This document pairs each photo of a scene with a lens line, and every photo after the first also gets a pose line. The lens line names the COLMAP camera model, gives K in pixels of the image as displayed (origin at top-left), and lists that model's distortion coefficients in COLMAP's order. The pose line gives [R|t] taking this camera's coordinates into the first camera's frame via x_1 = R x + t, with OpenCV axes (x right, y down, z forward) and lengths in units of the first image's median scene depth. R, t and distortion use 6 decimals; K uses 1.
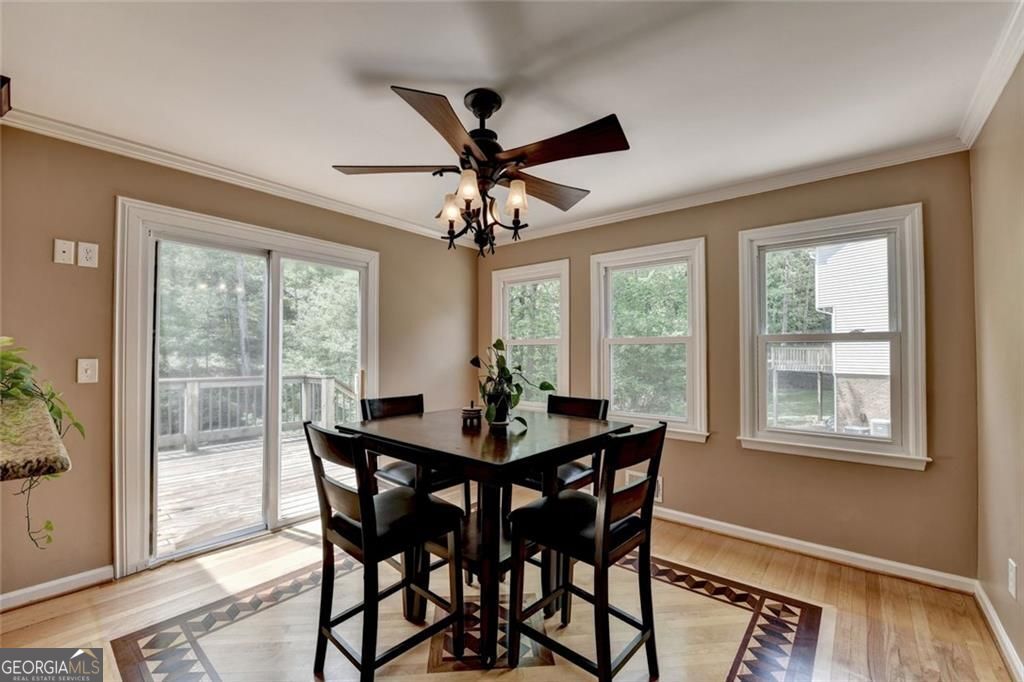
lens RADIAL K [[416.3, 0, 507.5], [0, 416.3, 342.7], [0, 0, 1]] dist [-0.018996, -0.000434]
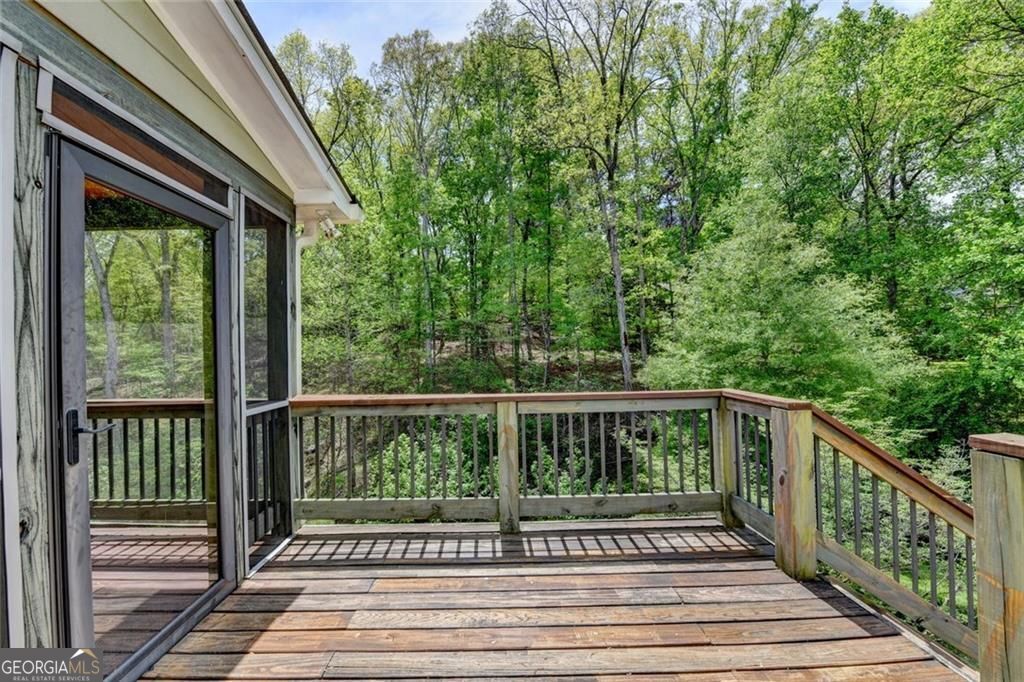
lens RADIAL K [[416.3, 0, 507.5], [0, 416.3, 342.7], [0, 0, 1]] dist [-0.018996, -0.000434]
pose [[0.660270, -0.027030, -0.750542, -0.119525], [0.039180, 0.999231, -0.001519, 0.007538], [0.750006, -0.028403, 0.660821, 0.212141]]
